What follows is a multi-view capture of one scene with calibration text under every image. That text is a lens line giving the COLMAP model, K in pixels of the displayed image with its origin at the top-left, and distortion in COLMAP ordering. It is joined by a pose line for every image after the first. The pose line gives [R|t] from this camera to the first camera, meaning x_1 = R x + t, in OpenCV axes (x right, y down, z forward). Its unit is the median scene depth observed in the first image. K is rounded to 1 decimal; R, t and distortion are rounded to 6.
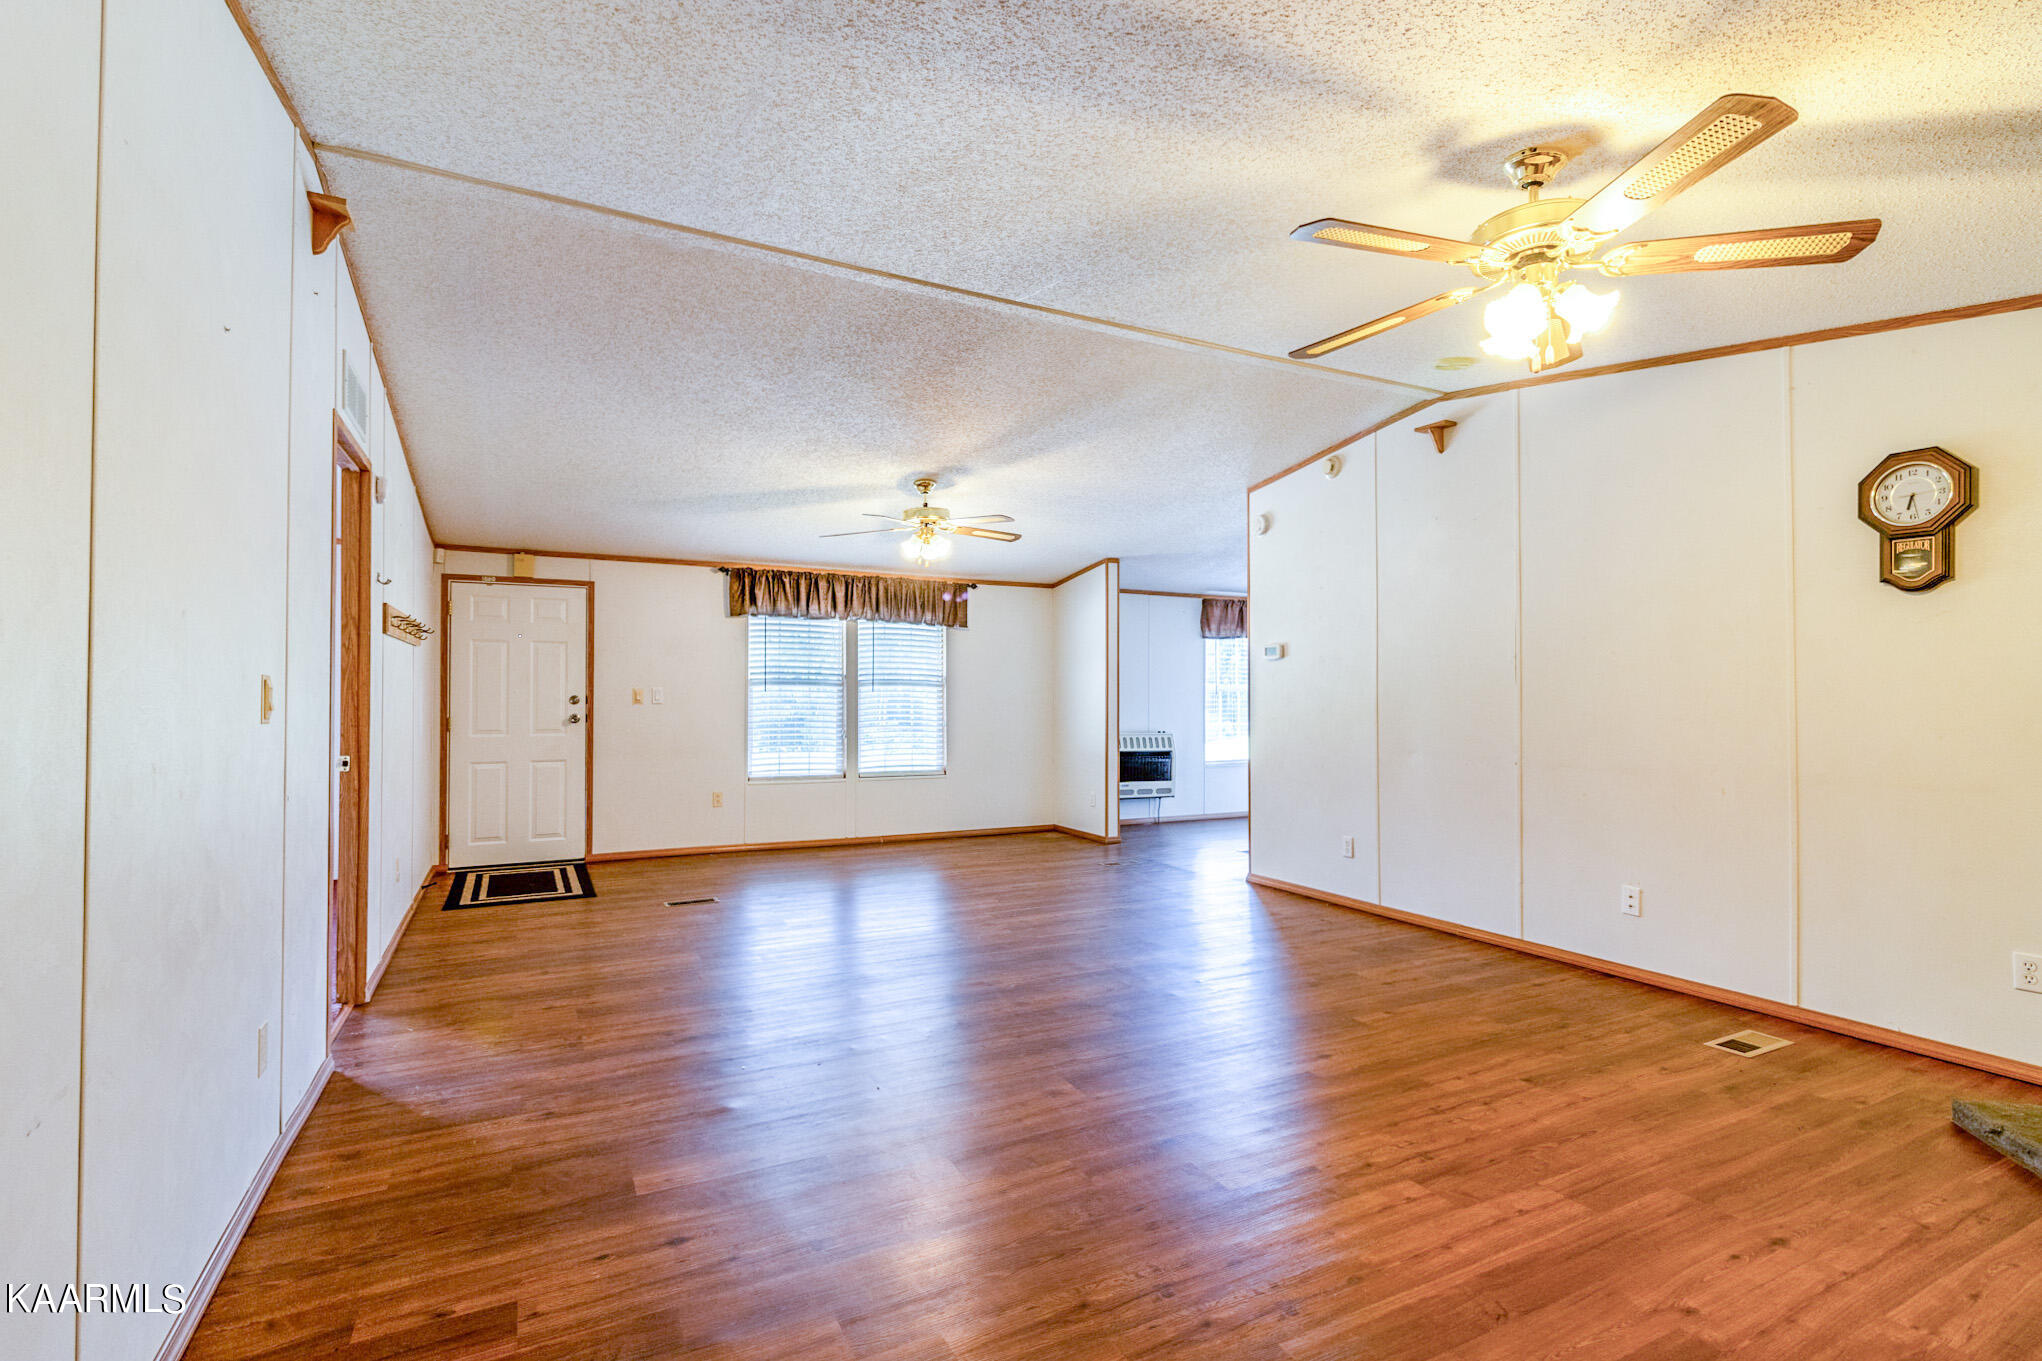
lens RADIAL K [[948.7, 0, 1011.6], [0, 948.7, 676.8], [0, 0, 1]] dist [-0.000053, 0.000344]
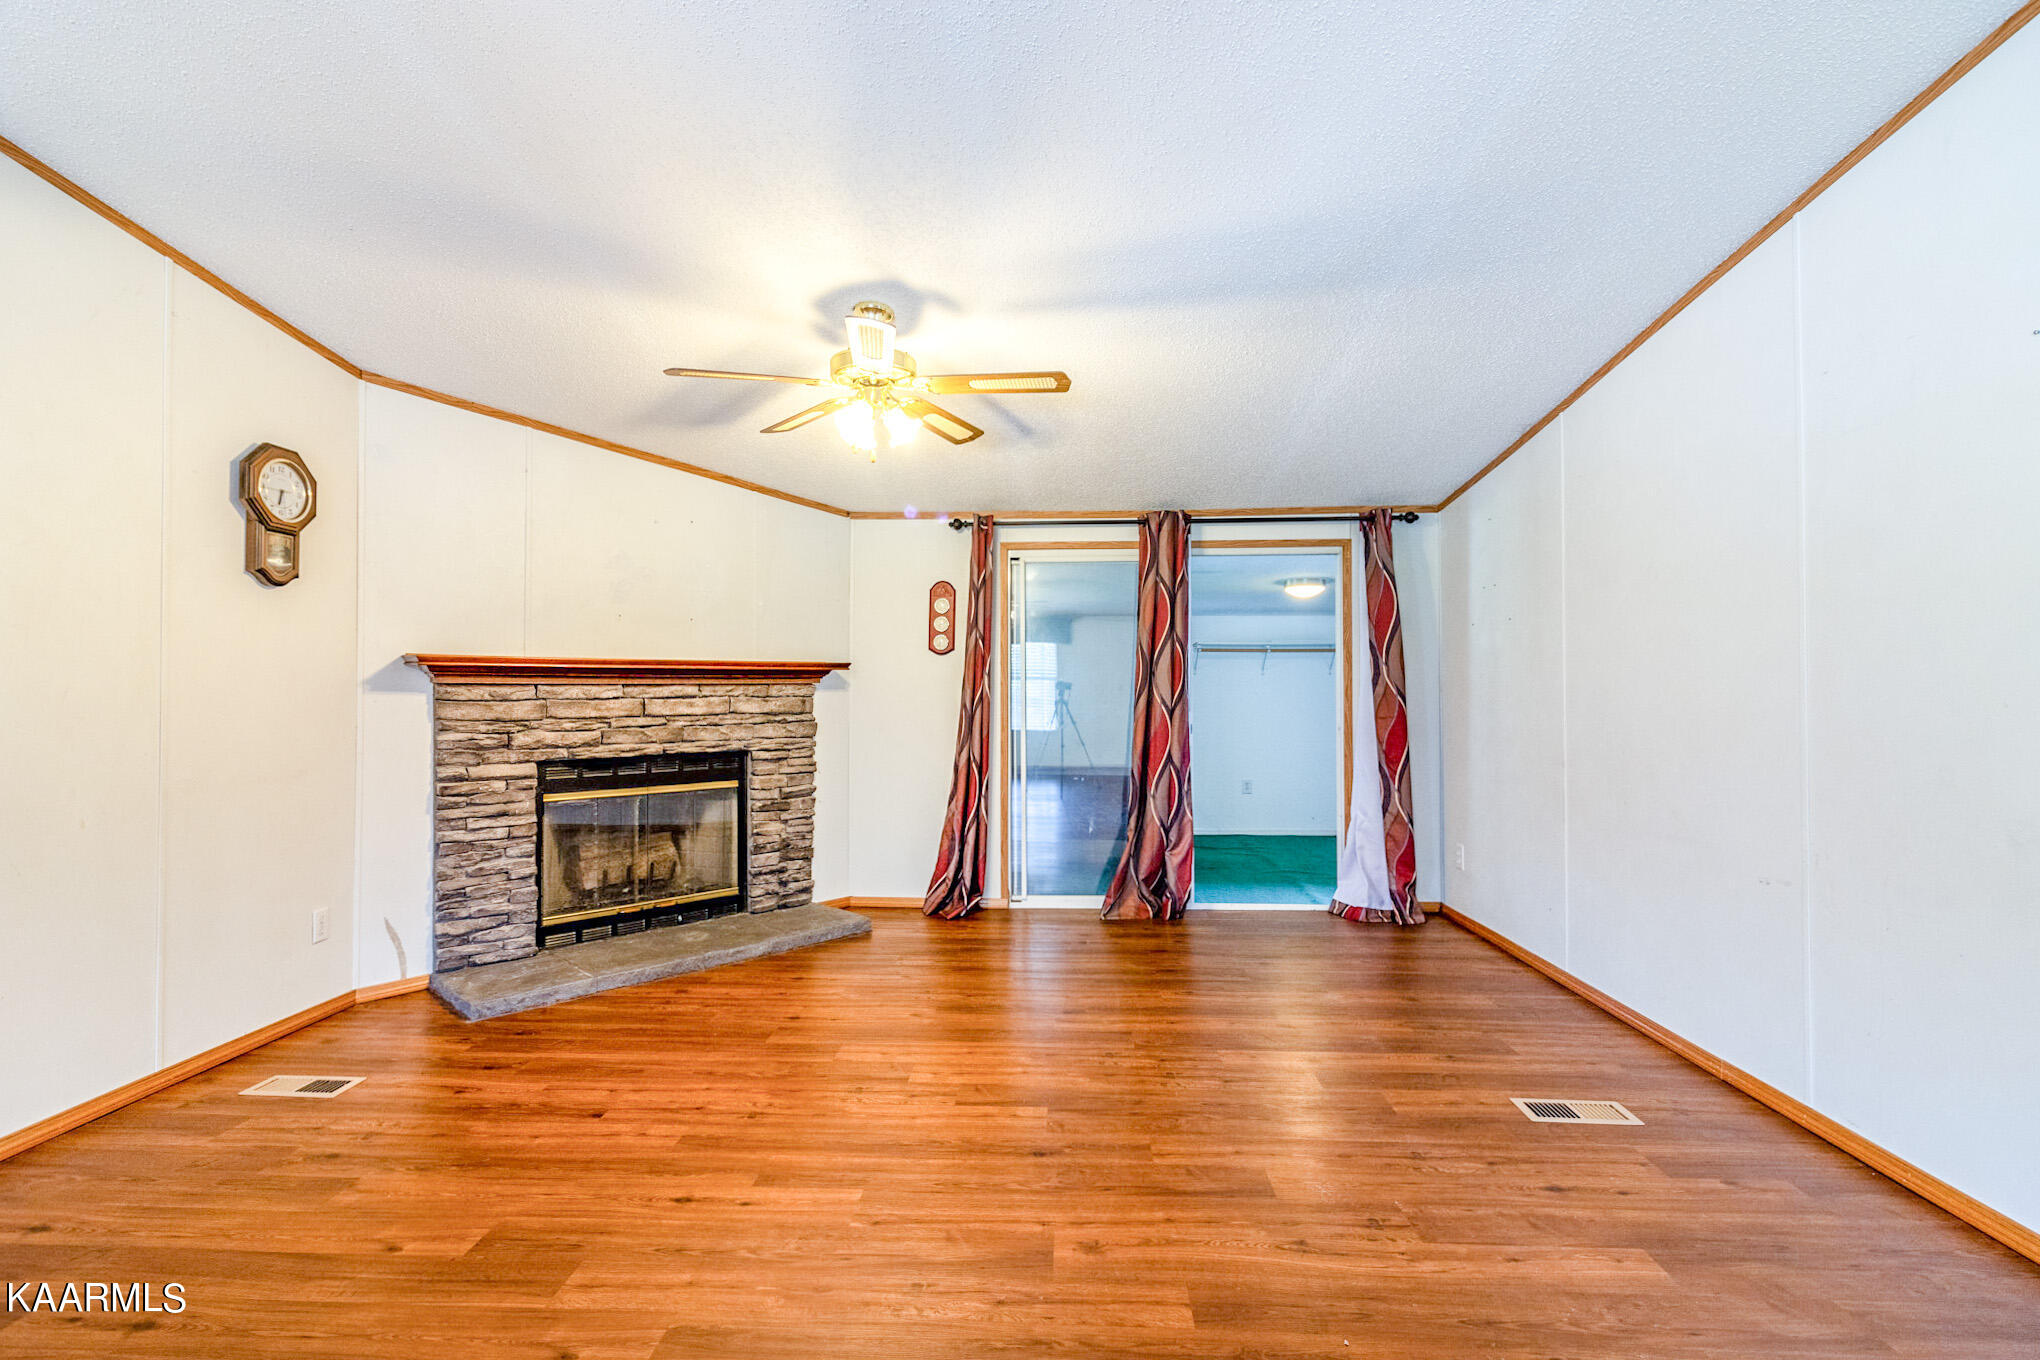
lens RADIAL K [[947.8, 0, 1010.6], [0, 947.8, 676.3], [0, 0, 1]] dist [-0.000053, 0.000344]
pose [[-0.862461, 0.003375, 0.506112, -0.245377], [-0.013250, 0.999484, -0.029245, 0.026963], [-0.505950, -0.031929, -0.861972, 1.531086]]
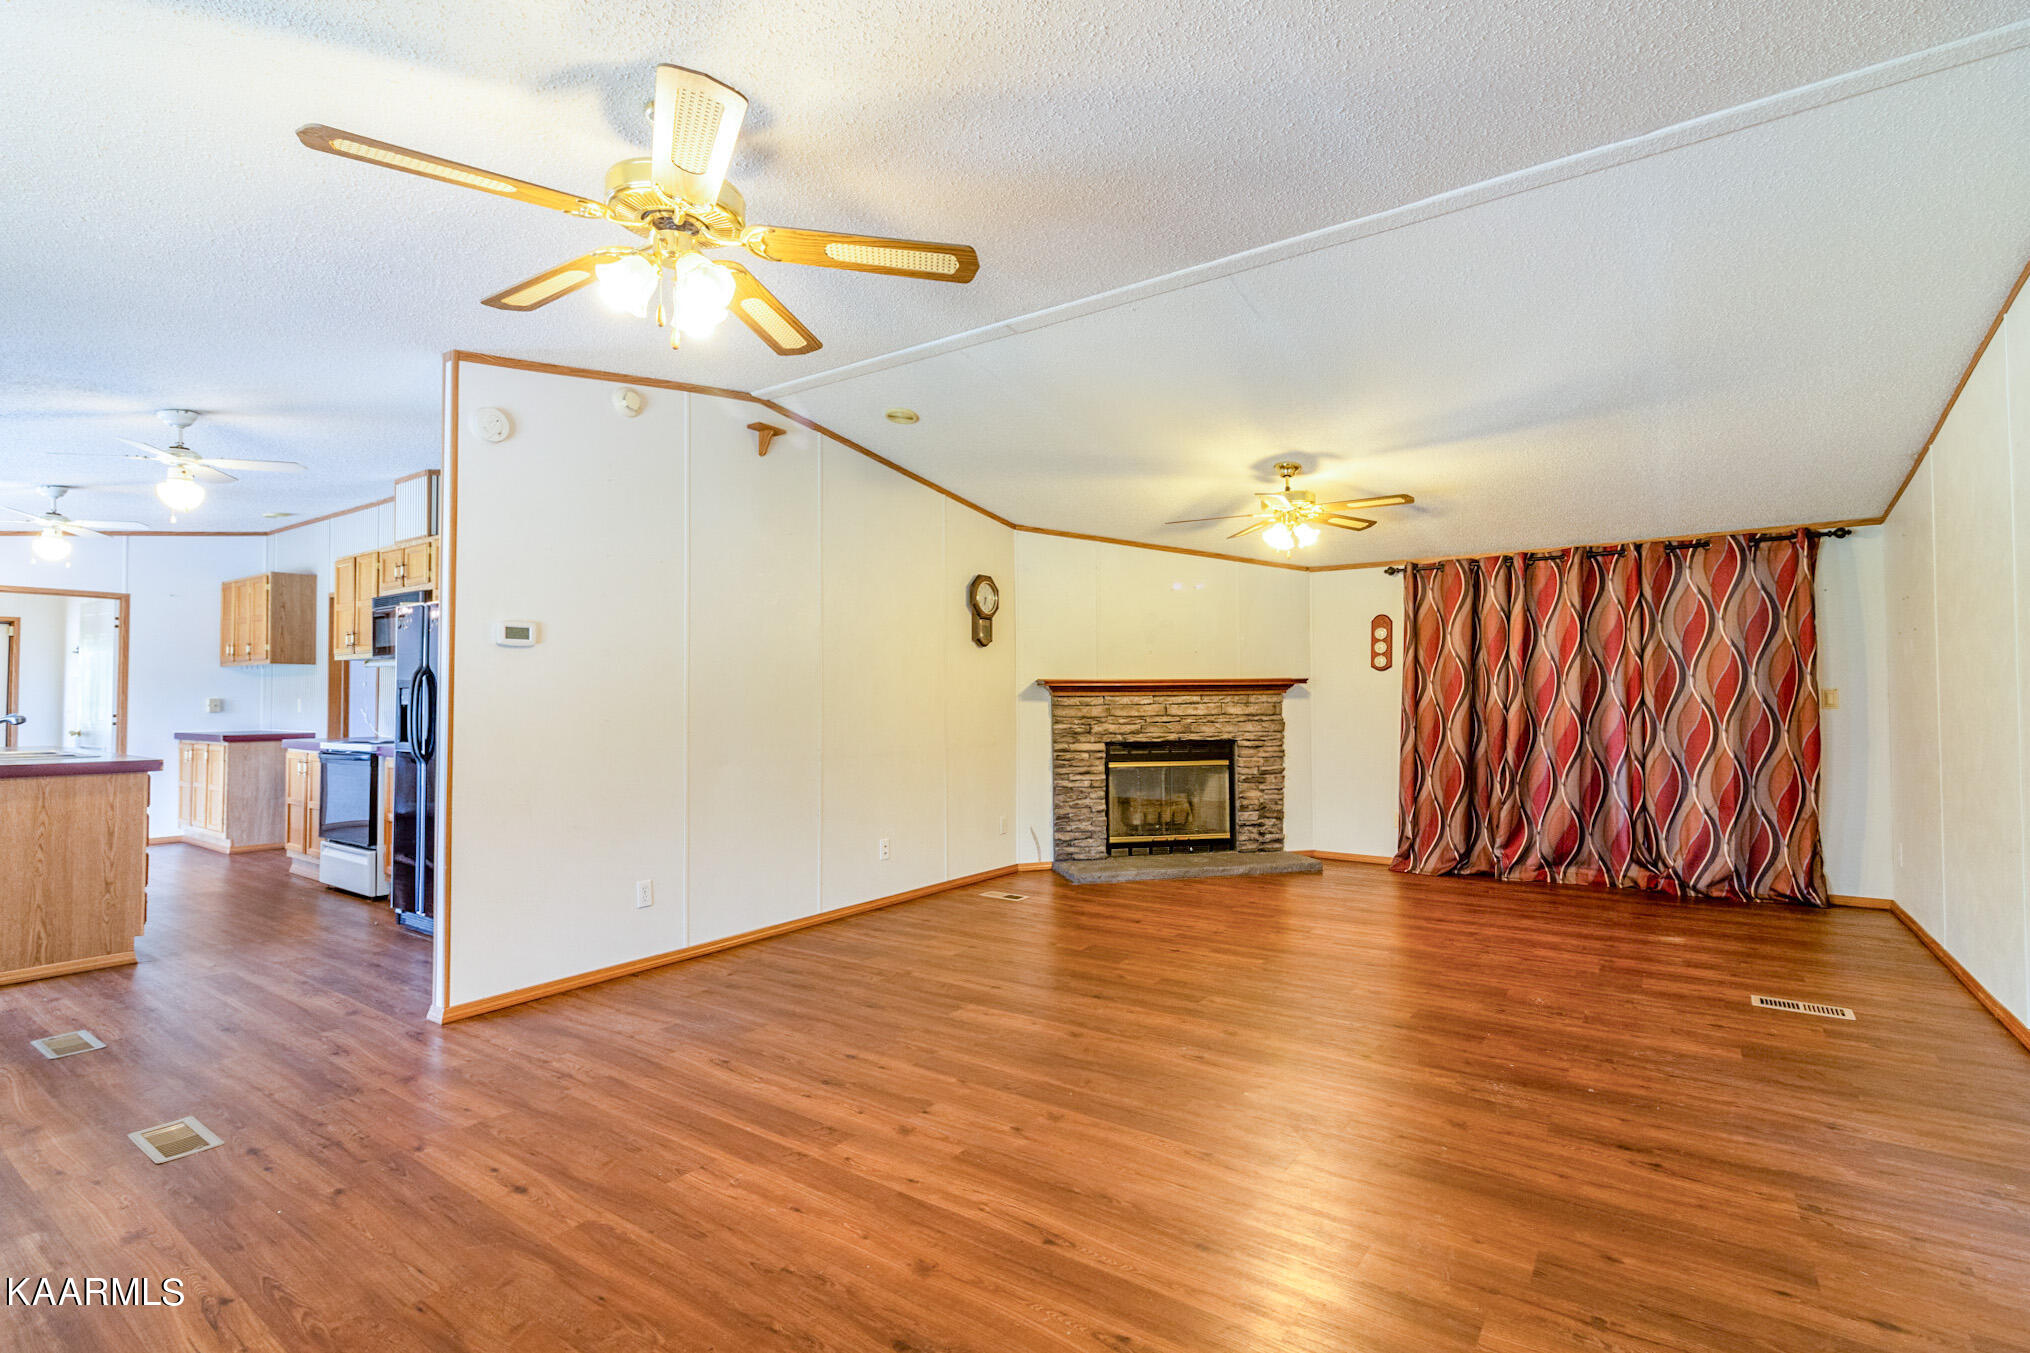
lens RADIAL K [[943.1, 0, 1005.7], [0, 943.1, 672.8], [0, 0, 1]] dist [-0.000053, 0.000344]
pose [[-0.457500, 0.024060, 0.888884, -0.849858], [-0.013300, 0.999337, -0.033895, 0.032039], [-0.889110, -0.027329, -0.456877, 1.931691]]
